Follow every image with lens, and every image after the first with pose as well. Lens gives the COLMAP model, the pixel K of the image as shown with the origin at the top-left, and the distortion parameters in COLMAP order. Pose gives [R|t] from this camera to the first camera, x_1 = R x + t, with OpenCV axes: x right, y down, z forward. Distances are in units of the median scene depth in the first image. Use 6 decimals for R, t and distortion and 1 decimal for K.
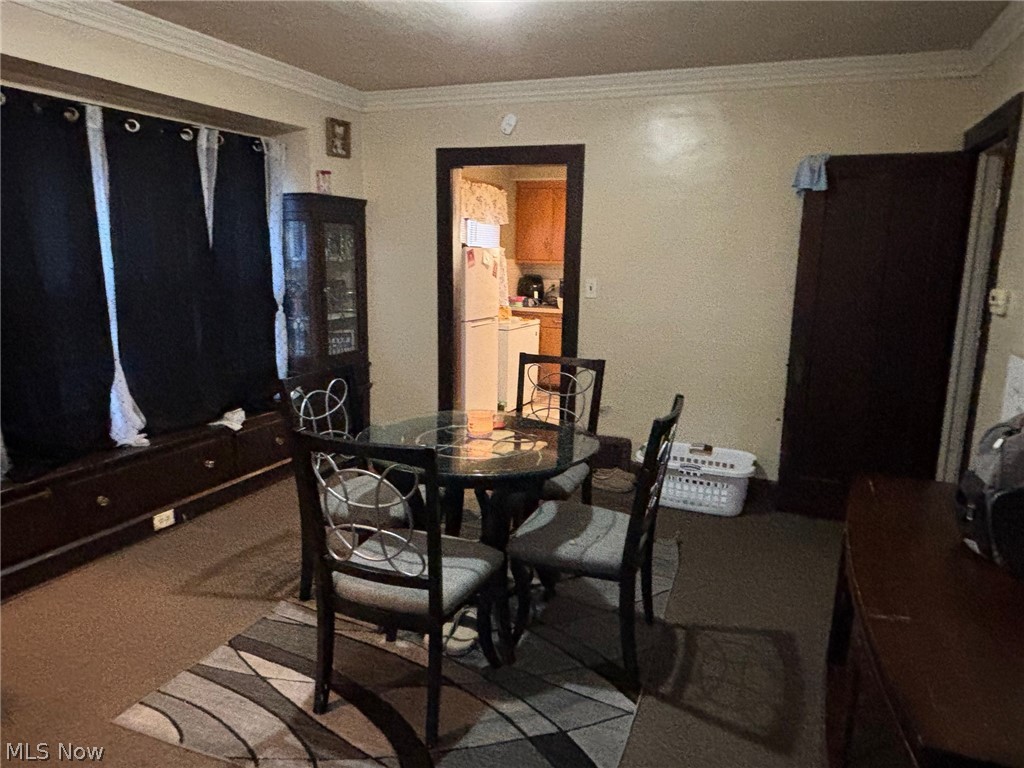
lens RADIAL K [[688.4, 0, 512.8], [0, 688.4, 368.2], [0, 0, 1]] dist [0.000460, -0.000303]
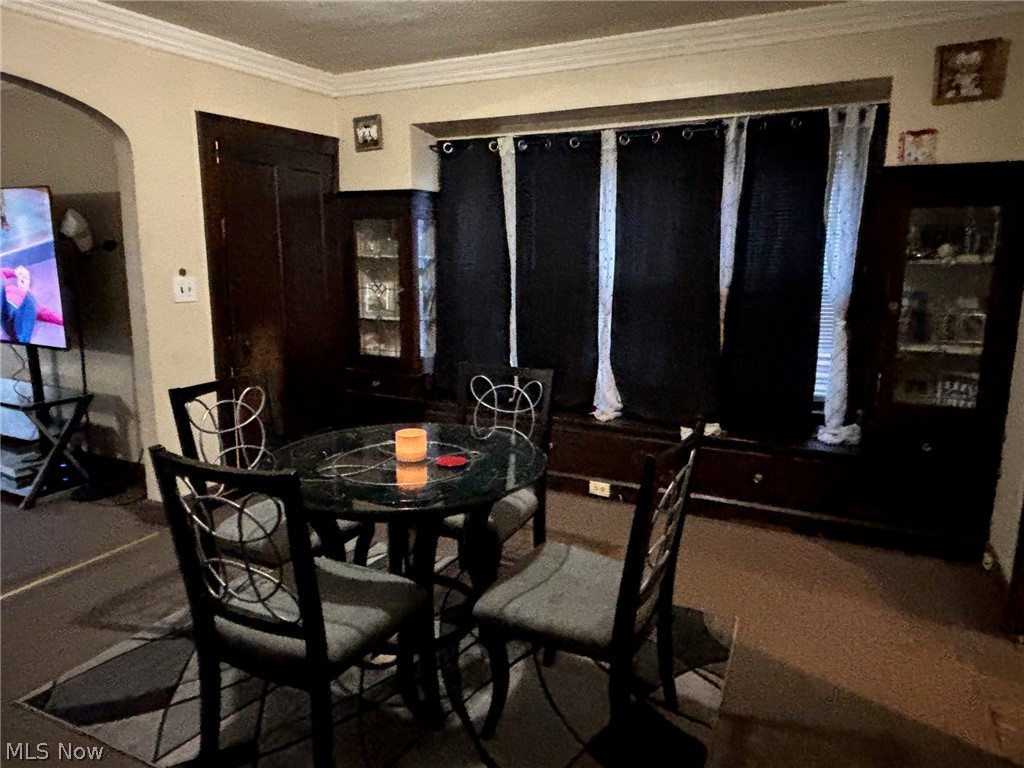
lens RADIAL K [[678.4, 0, 512.0], [0, 678.4, 384.0], [0, 0, 1]] dist [-0.001132, -0.001998]
pose [[-0.062529, 0.155441, -0.985864, 0.512847], [-0.182026, 0.969453, 0.164398, -0.092524], [0.981304, 0.189732, -0.032325, 0.770817]]
